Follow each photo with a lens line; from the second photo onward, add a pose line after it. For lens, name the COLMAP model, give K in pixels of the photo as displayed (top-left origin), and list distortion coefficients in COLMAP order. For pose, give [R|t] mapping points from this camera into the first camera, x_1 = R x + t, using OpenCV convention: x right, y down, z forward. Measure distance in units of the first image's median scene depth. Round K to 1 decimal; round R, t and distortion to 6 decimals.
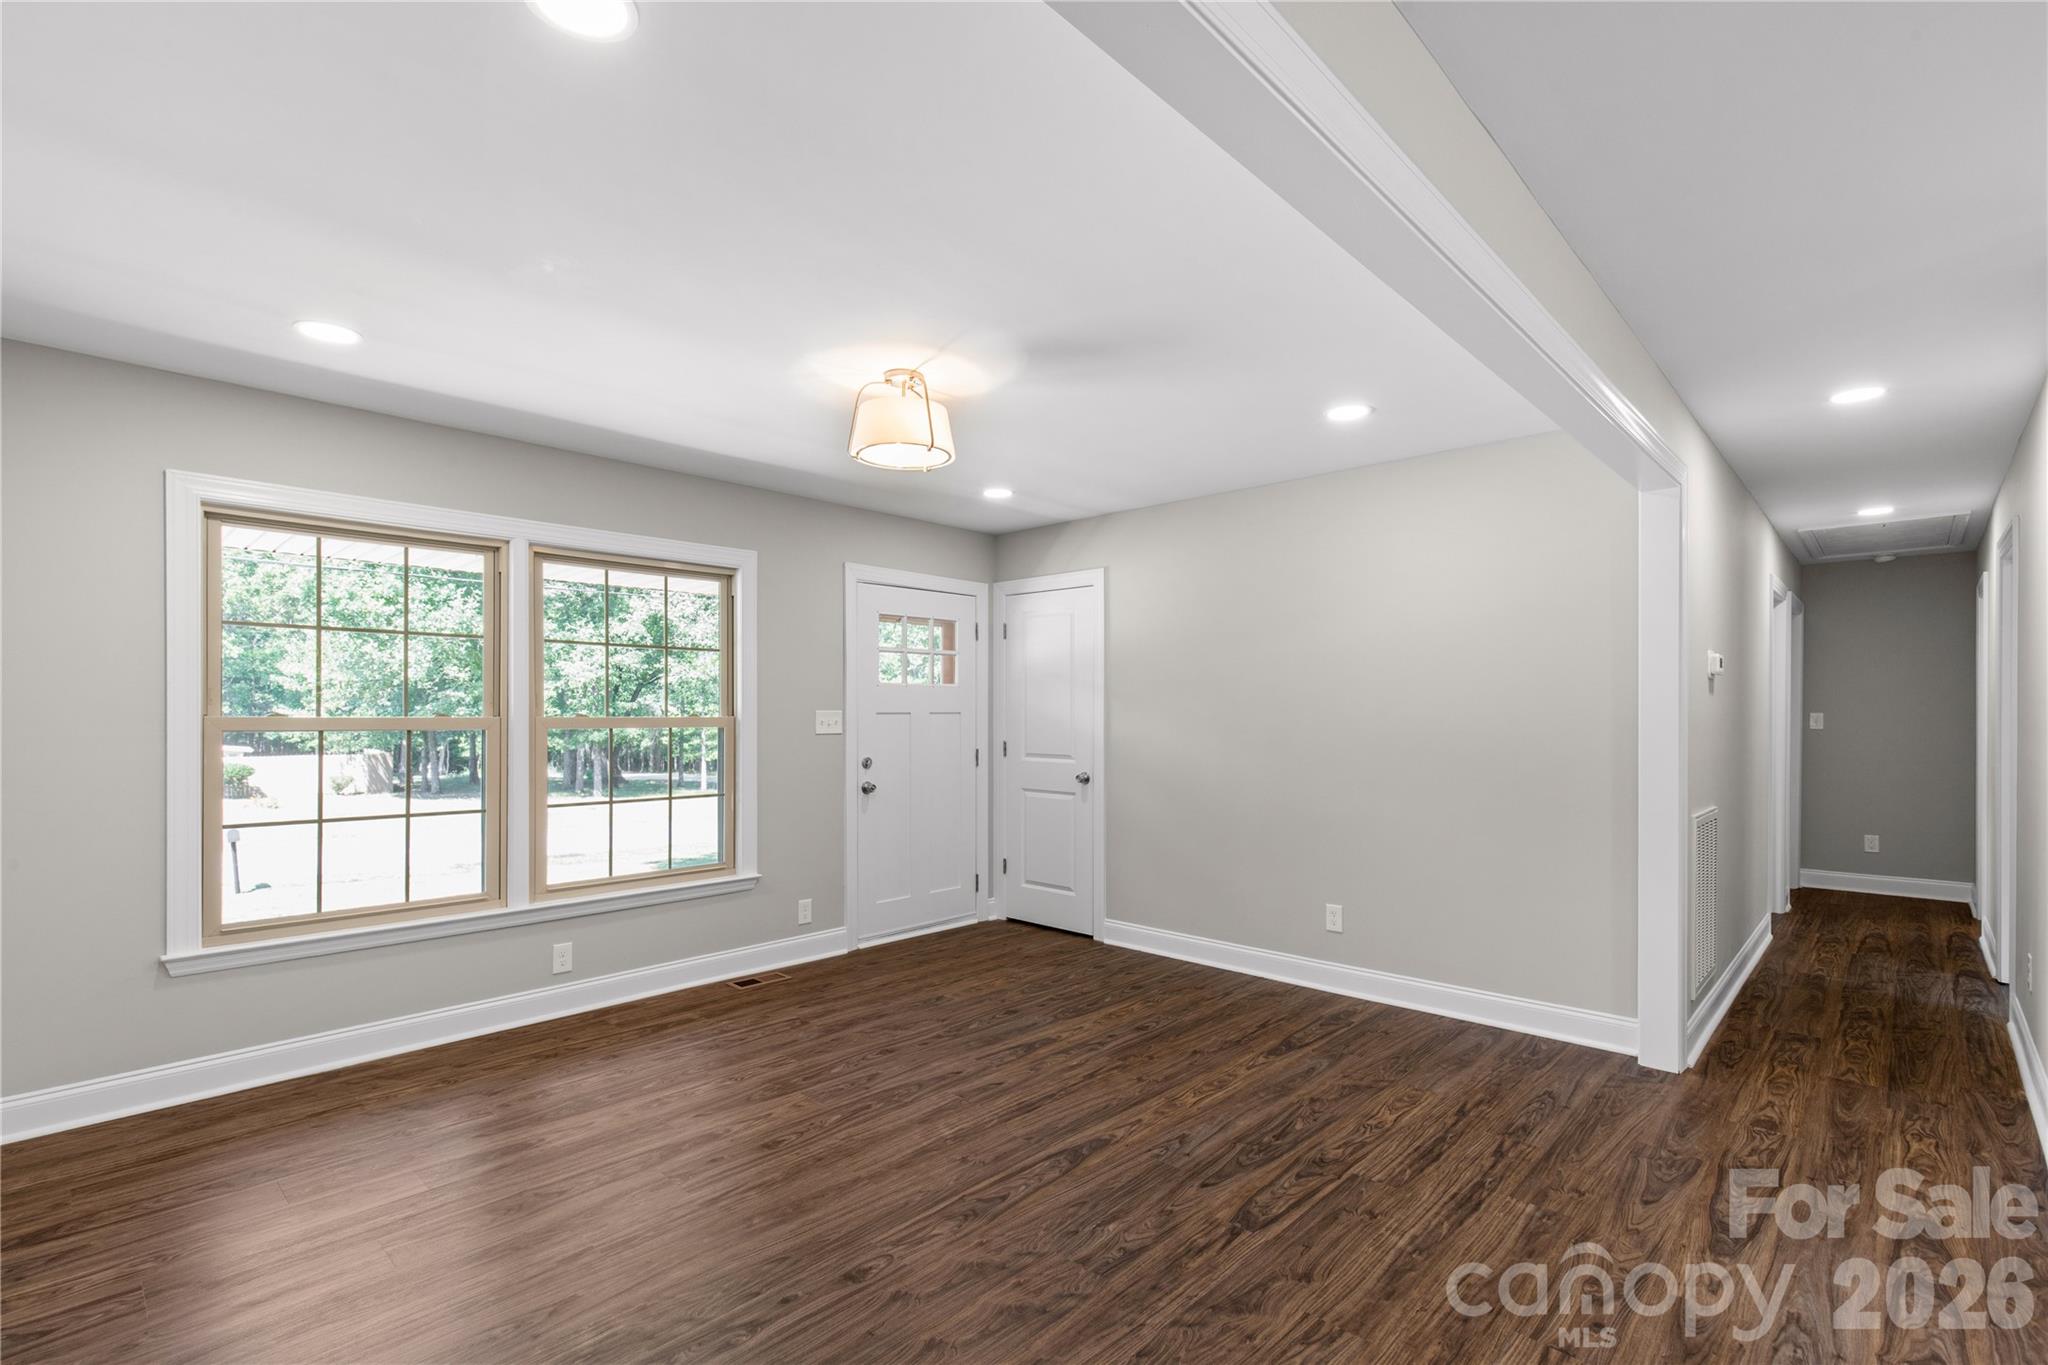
lens RADIAL K [[935.3, 0, 1019.7], [0, 935.3, 706.3], [0, 0, 1]] dist [0.008355, -0.000204]
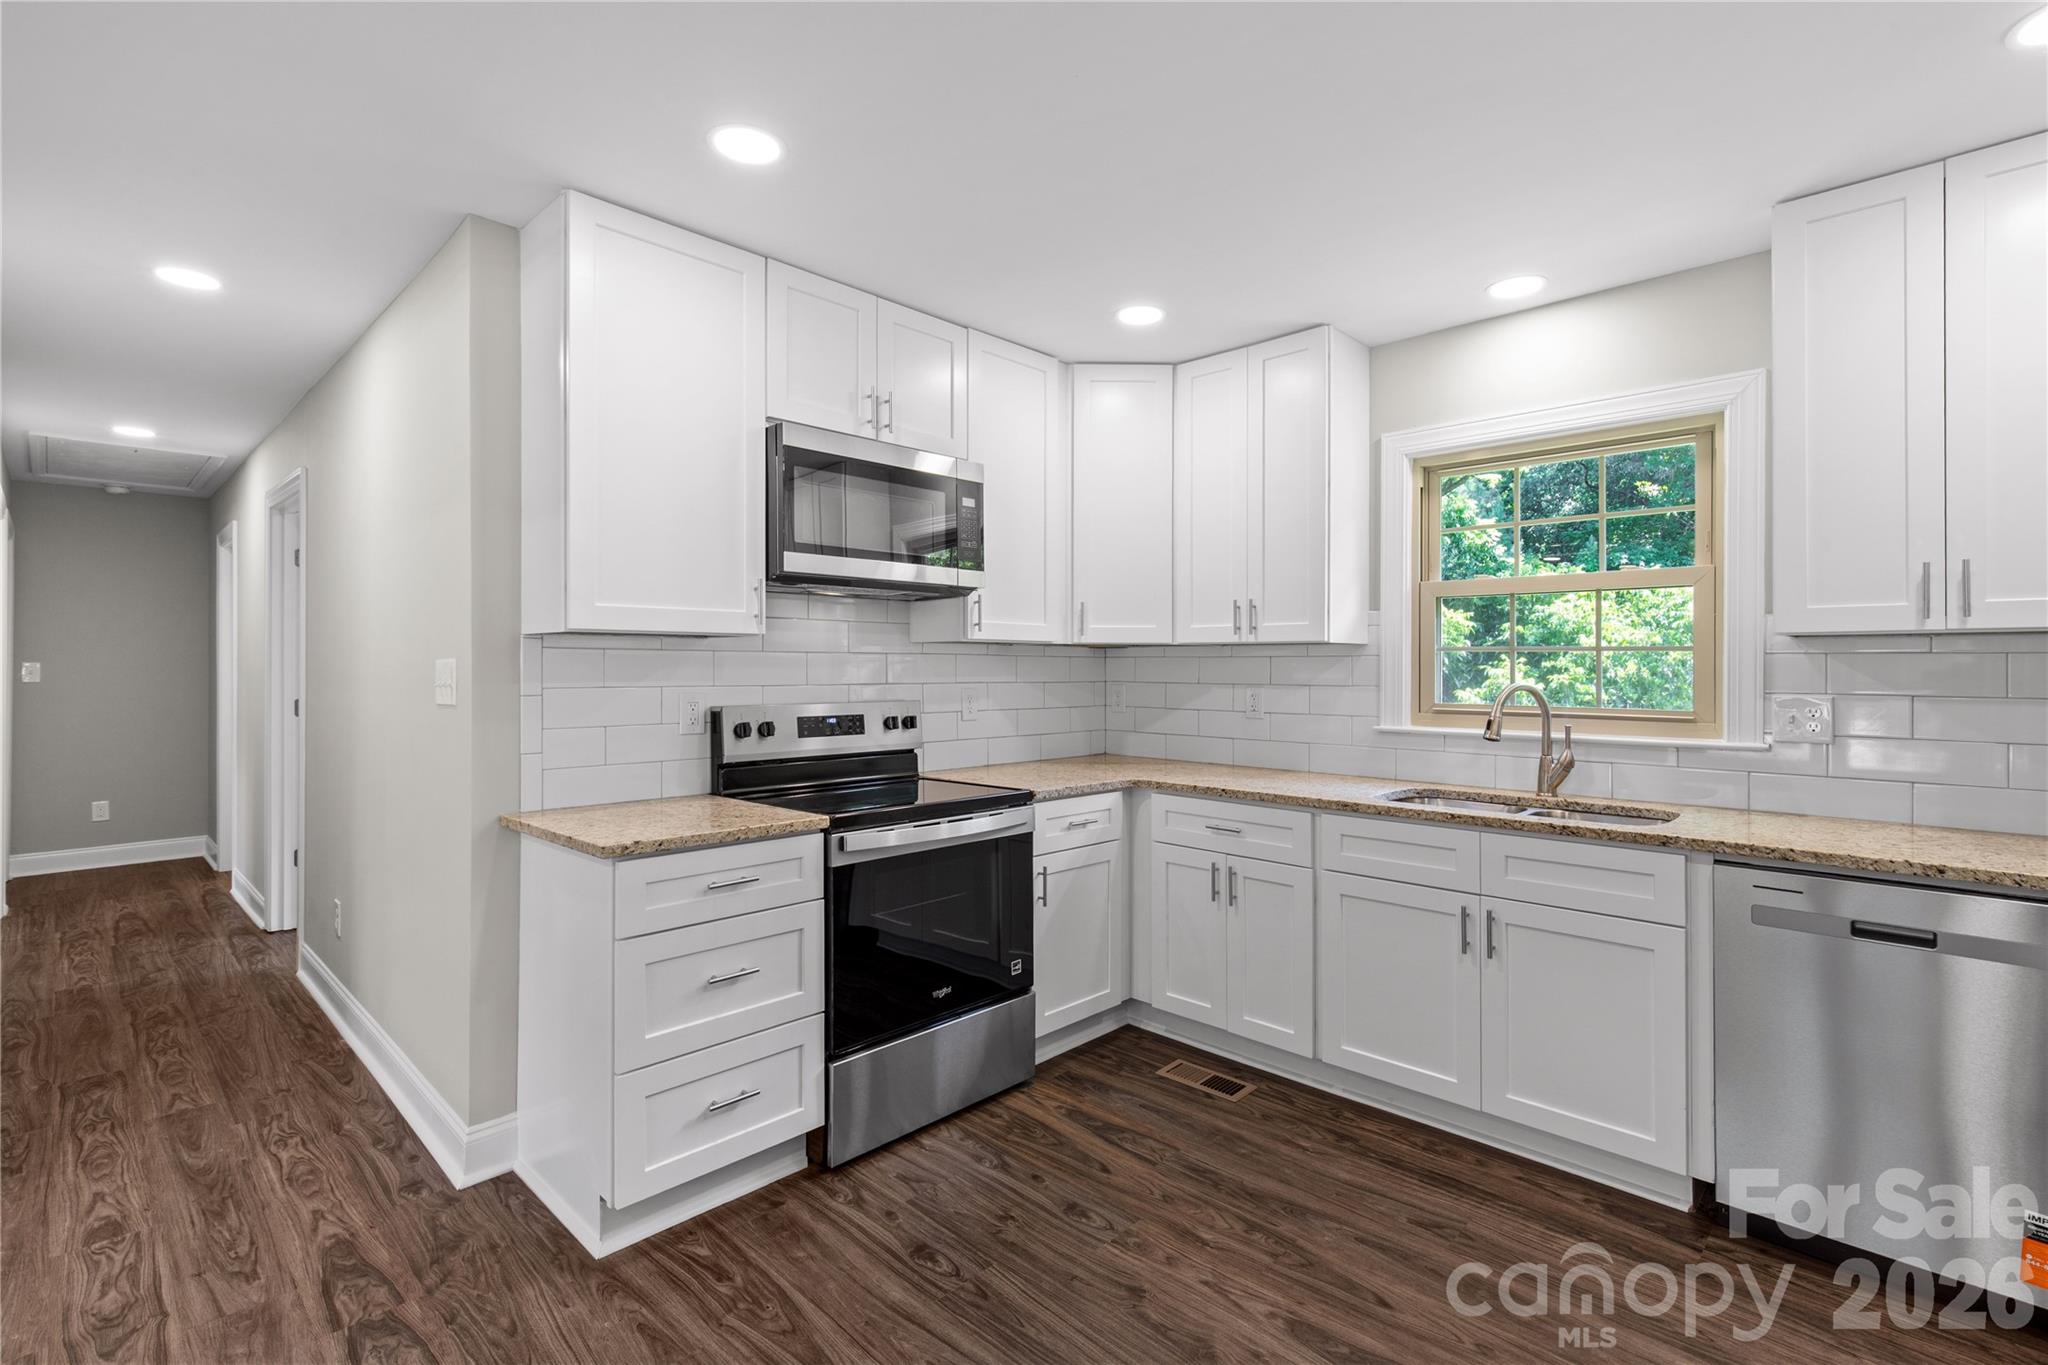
lens RADIAL K [[936.8, 0, 1023.9], [0, 936.8, 666.3], [0, 0, 1]] dist [0.011470, -0.002205]
pose [[0.014360, -0.001332, 0.999896, 0.067756], [-0.008553, 0.999962, 0.001455, 0.003752], [-0.999860, -0.008573, 0.014348, 0.250032]]
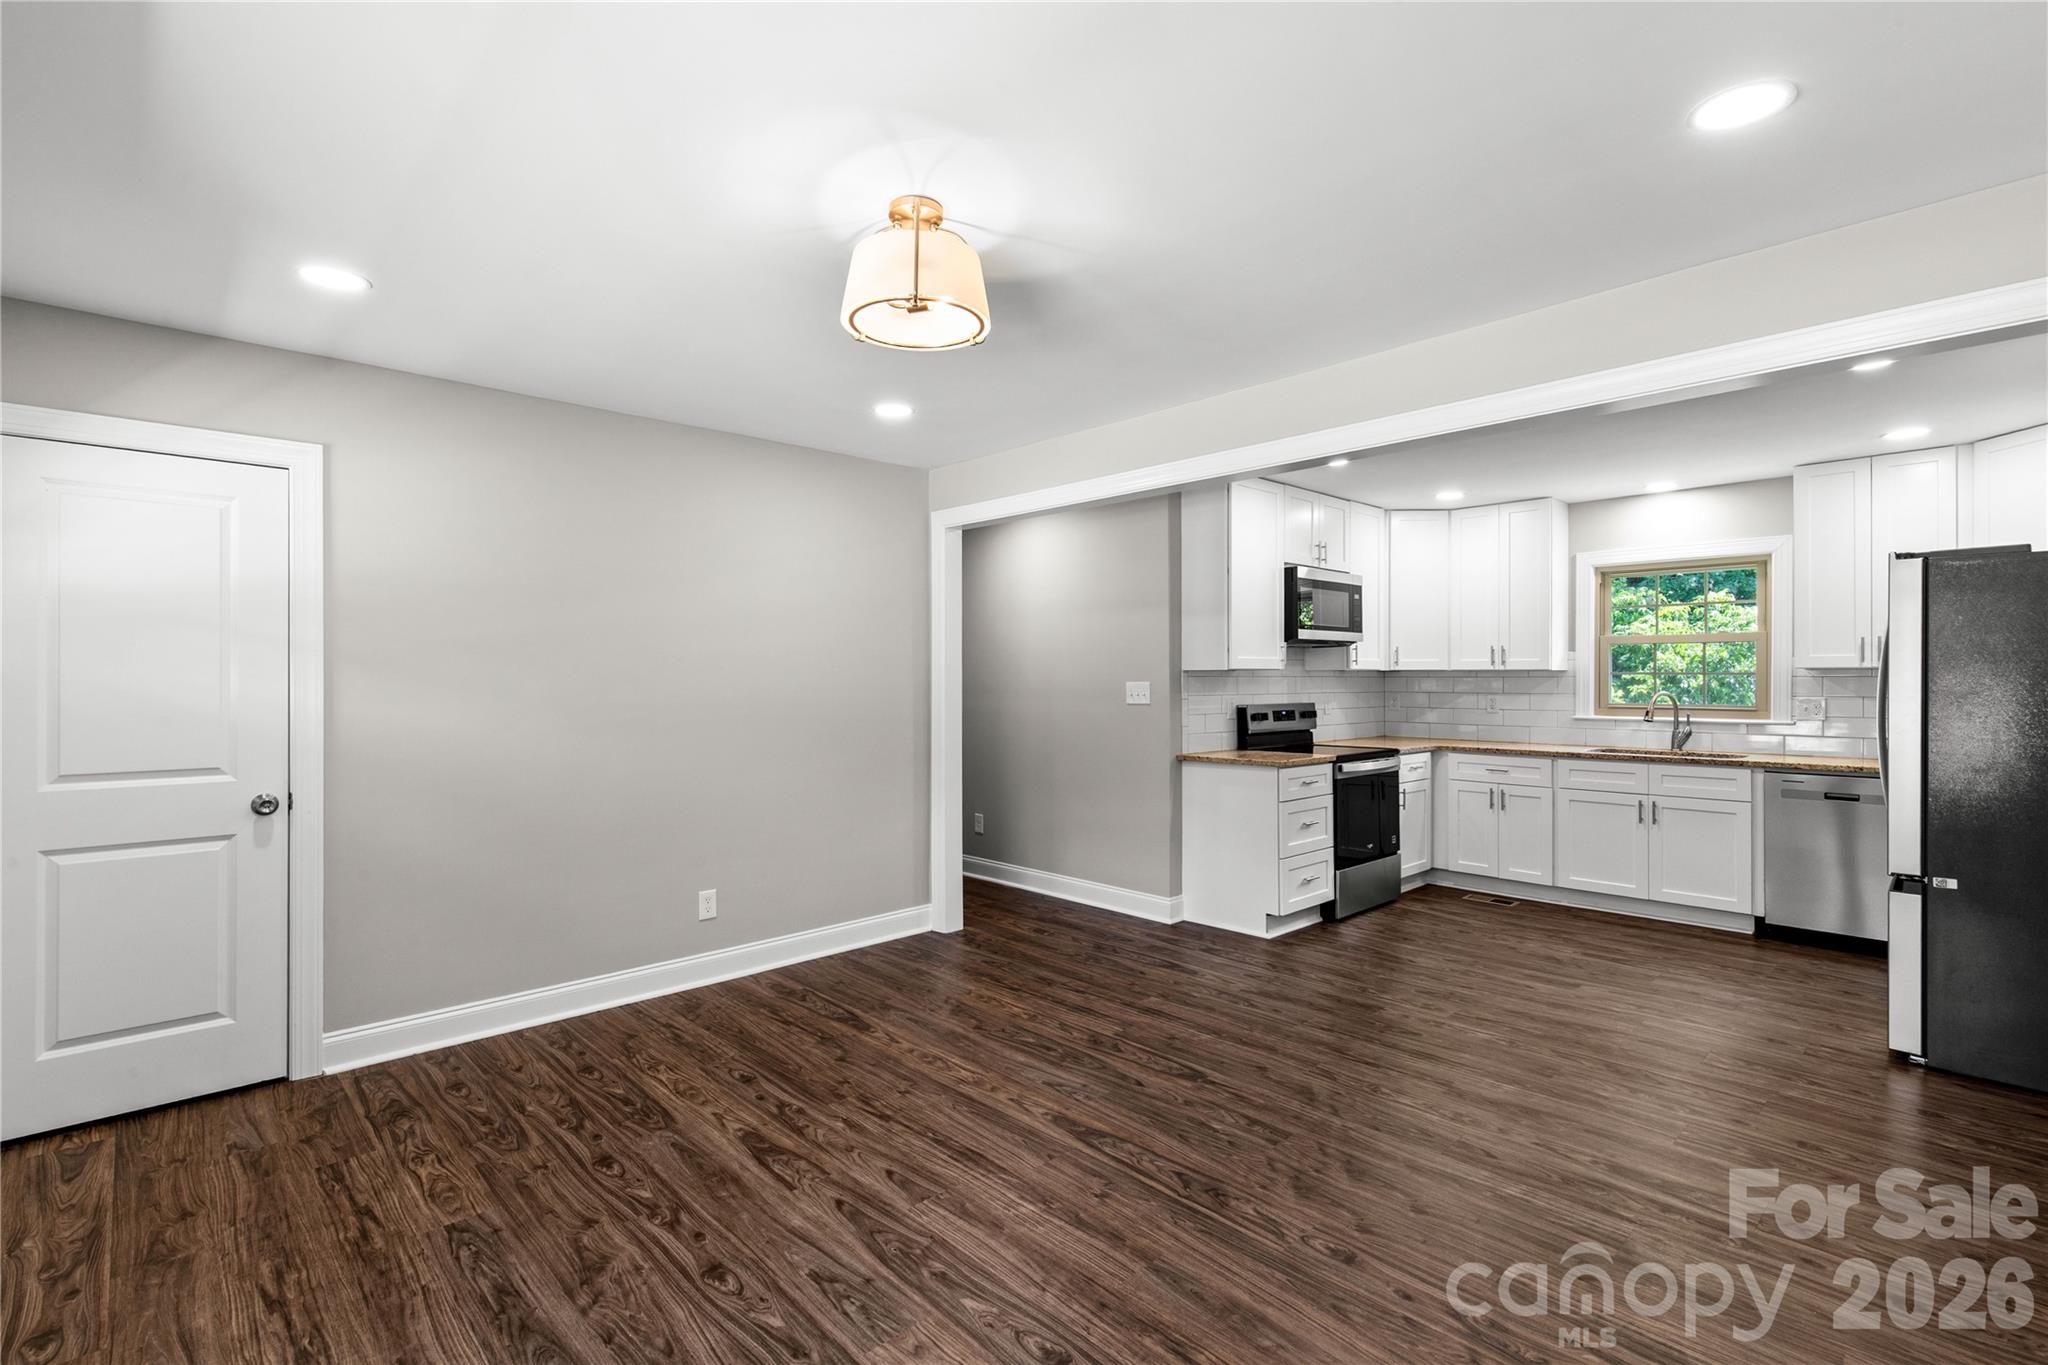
lens RADIAL K [[943.7, 0, 1024.0], [0, 943.7, 682.5], [0, 0, 1]] dist [0.007472, -0.000328]
pose [[0.055855, -0.006342, 0.998419, -0.753000], [-0.005027, 0.999965, 0.006633, -0.005067], [-0.998426, -0.005390, 0.055821, 0.810733]]
